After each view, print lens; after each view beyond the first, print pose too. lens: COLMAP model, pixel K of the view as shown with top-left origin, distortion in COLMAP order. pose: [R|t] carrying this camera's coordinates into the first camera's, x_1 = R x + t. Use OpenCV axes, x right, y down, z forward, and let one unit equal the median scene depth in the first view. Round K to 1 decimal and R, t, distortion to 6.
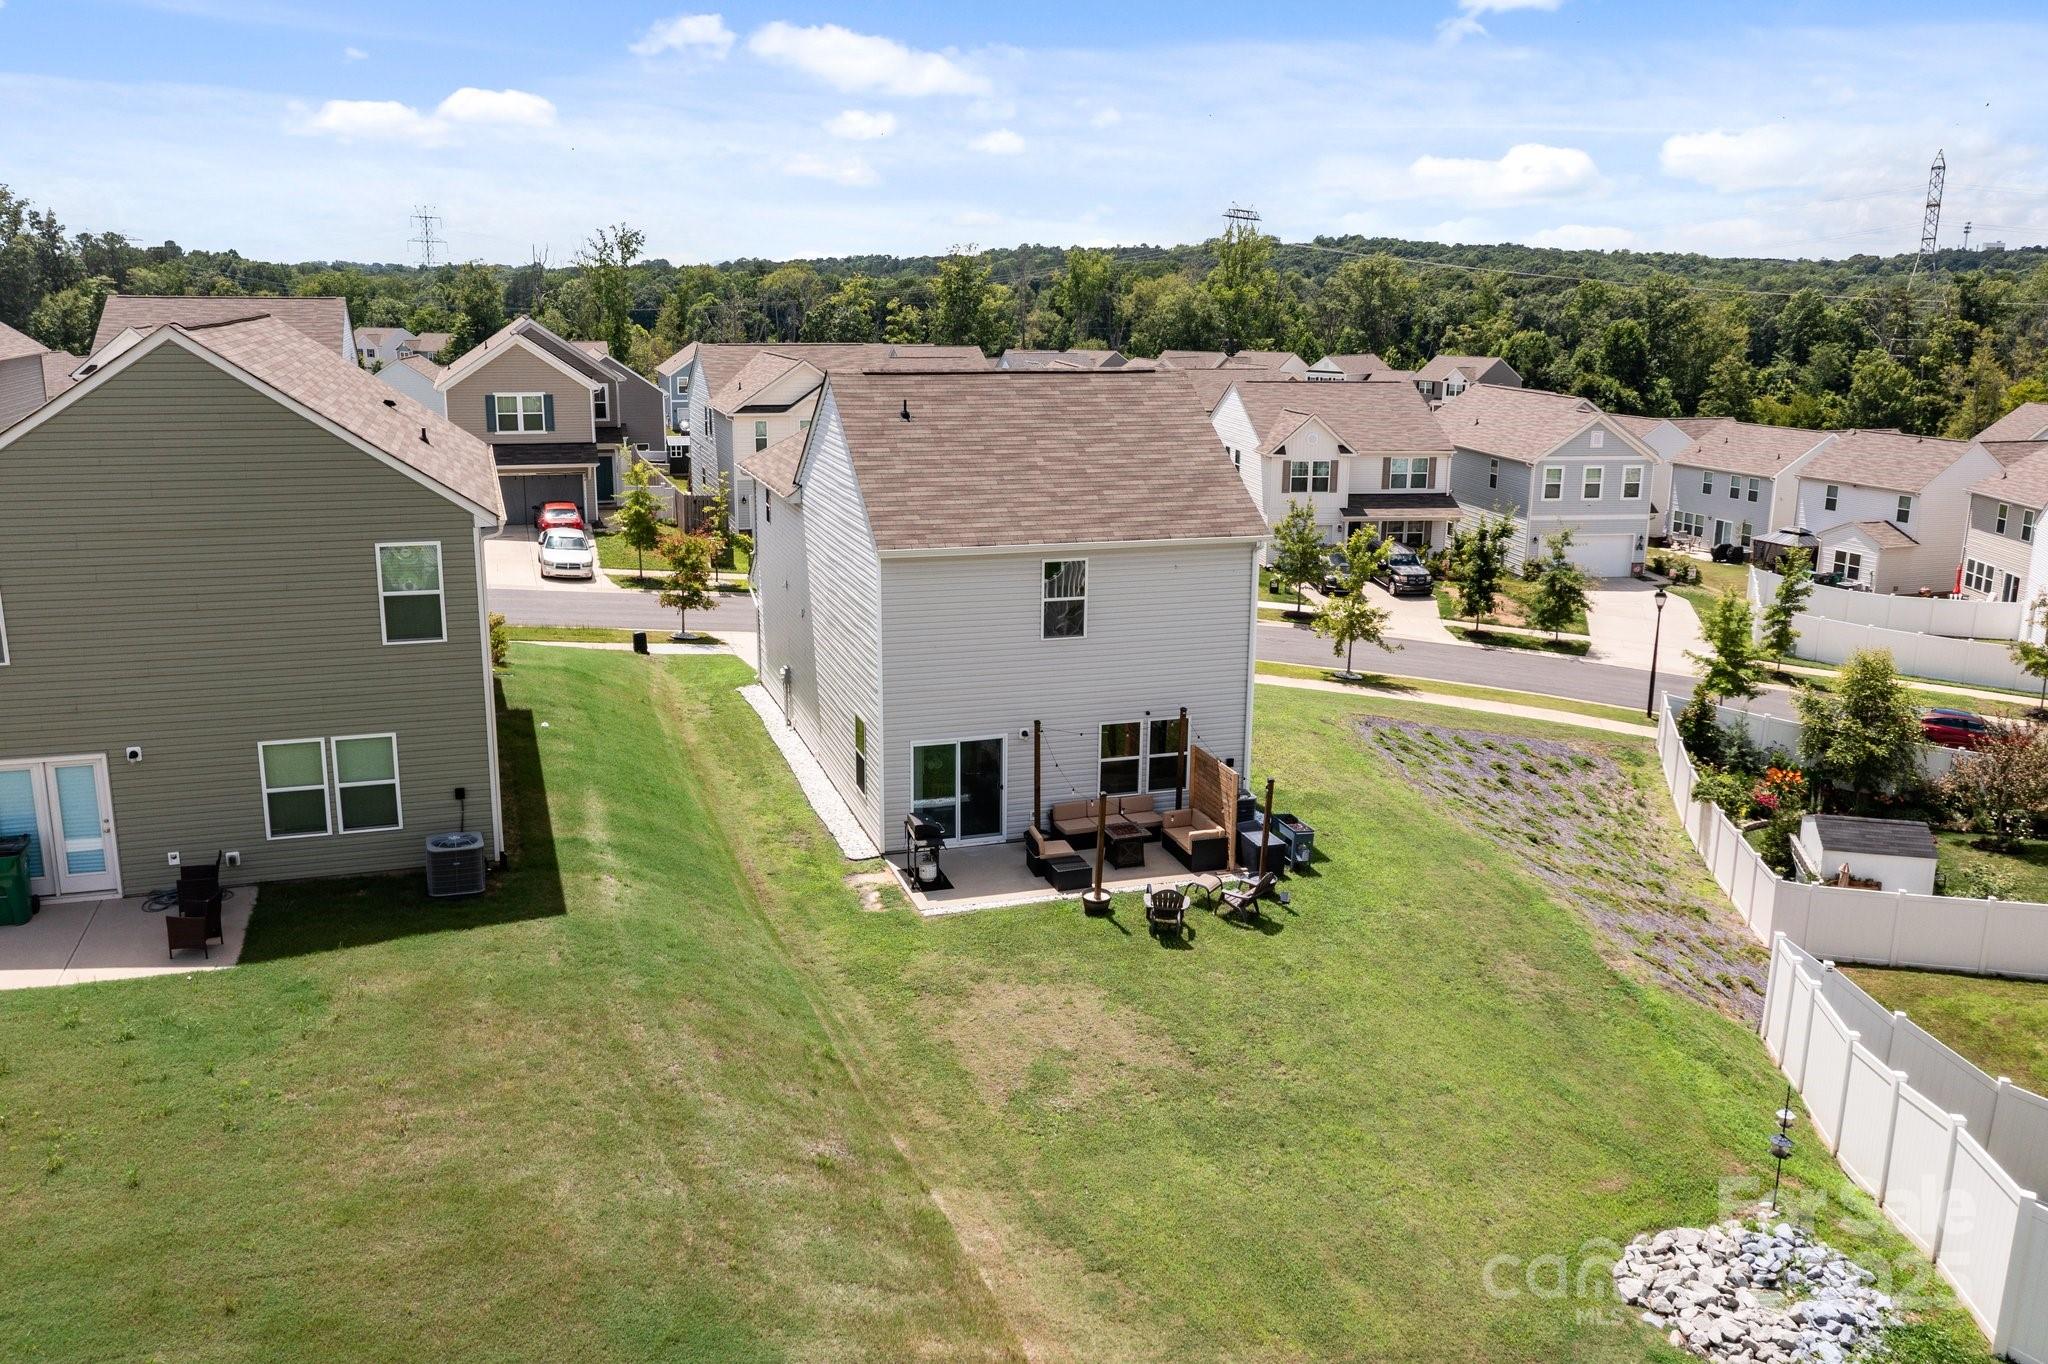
lens RADIAL K [[1618.8, 0, 1024.0], [0, 1618.8, 682.0], [0, 0, 1]] dist [-0.002703, -0.005826]
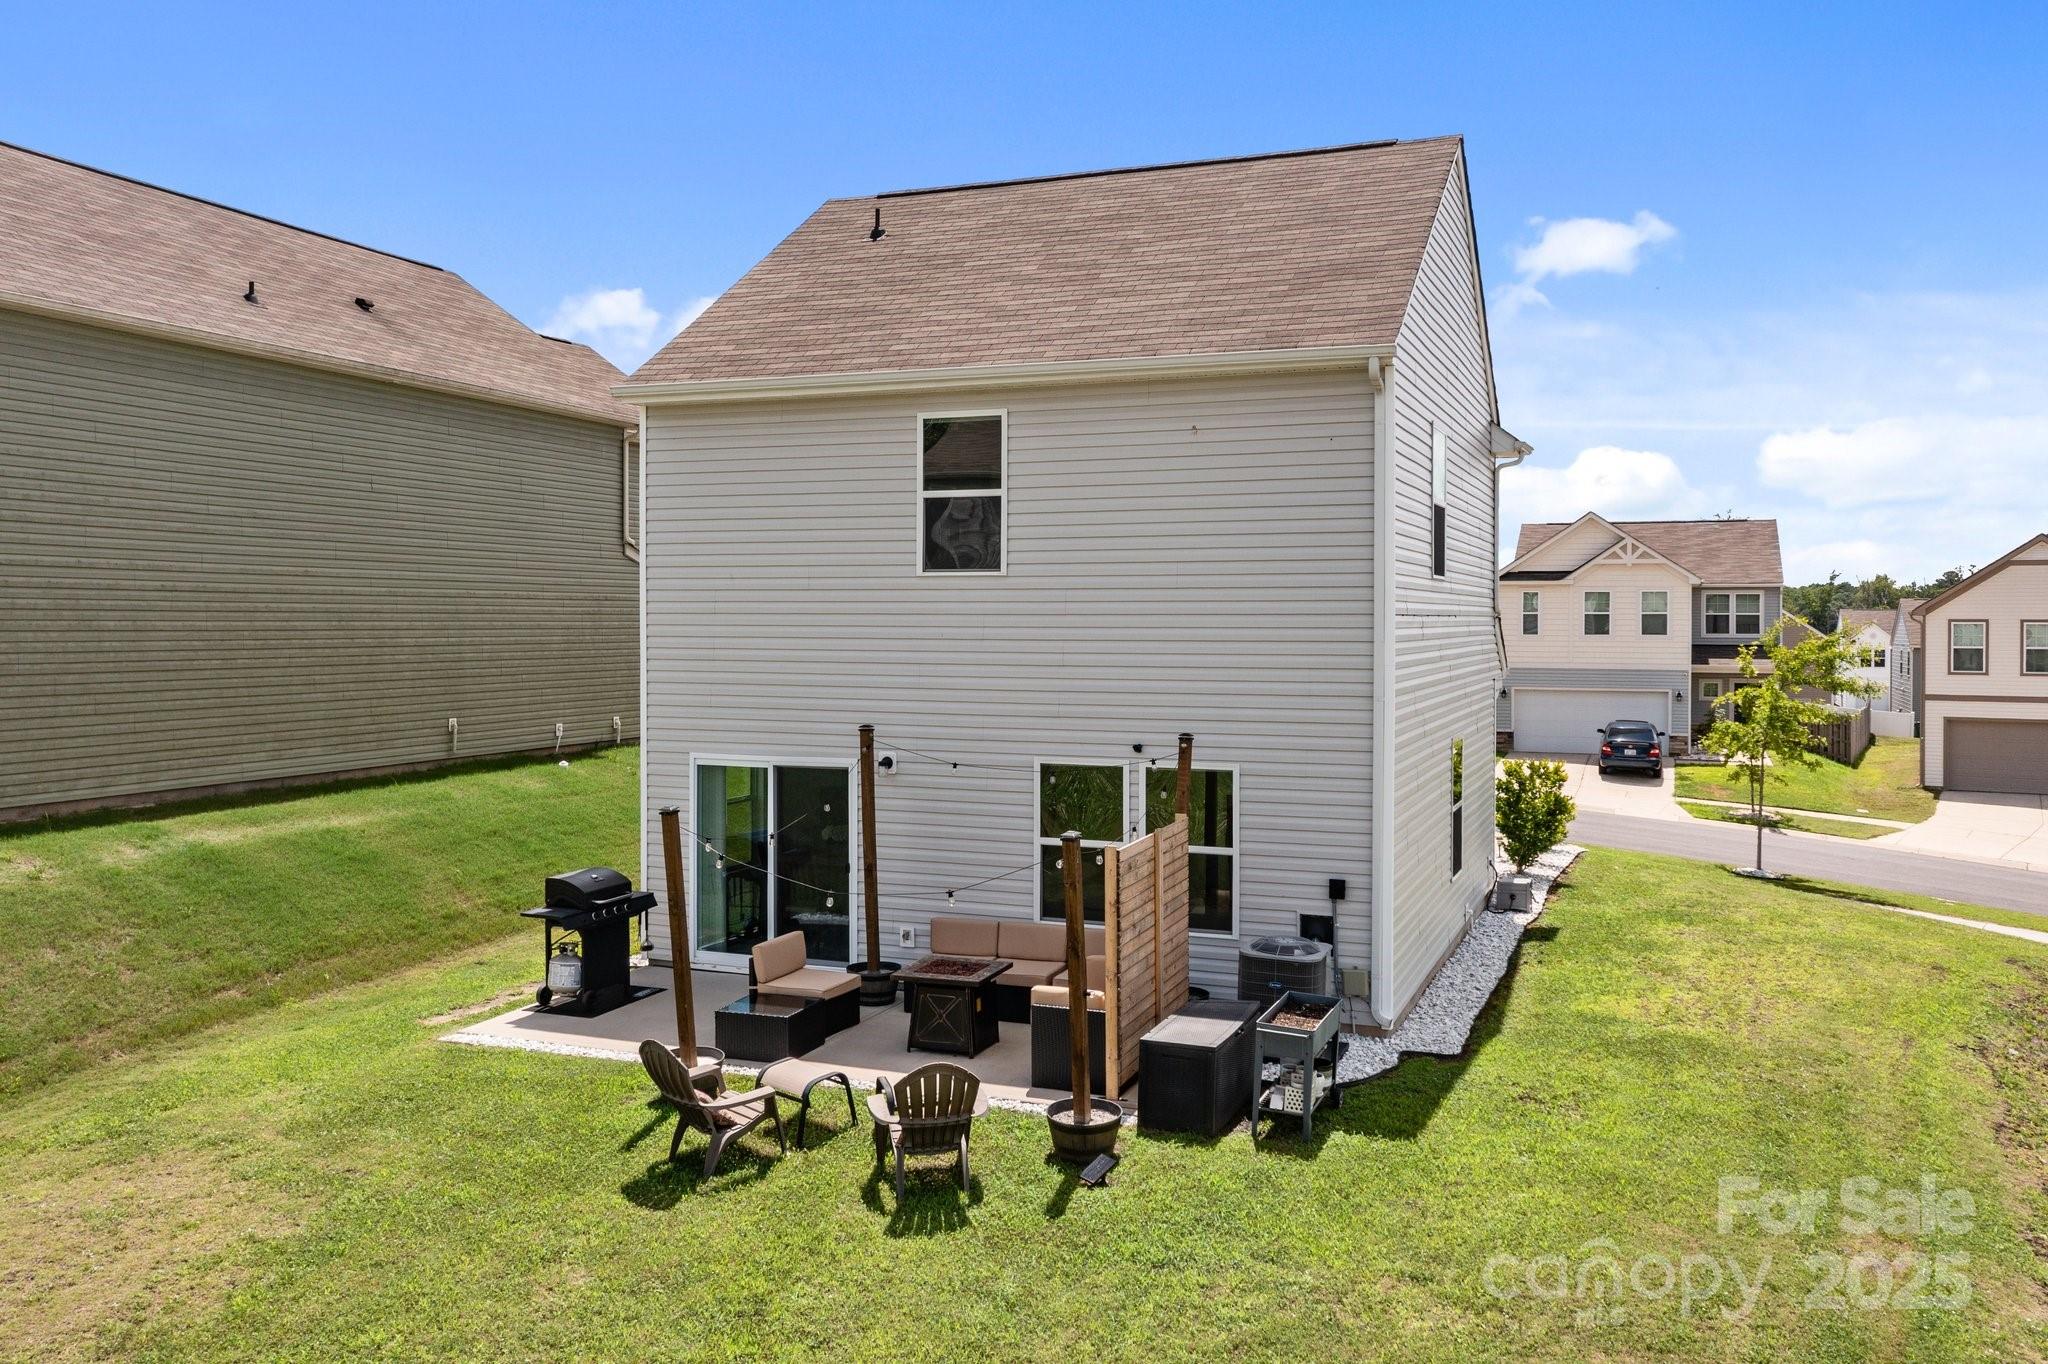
lens RADIAL K [[1640.3, 0, 1023.6], [0, 1640.3, 636.1], [0, 0, 1]] dist [-0.005672, -0.000675]
pose [[0.766873, -0.000808, -0.641799, 0.355243], [-0.147044, 0.973178, -0.176926, 0.076368], [0.624727, 0.230053, 0.746185, 0.627407]]
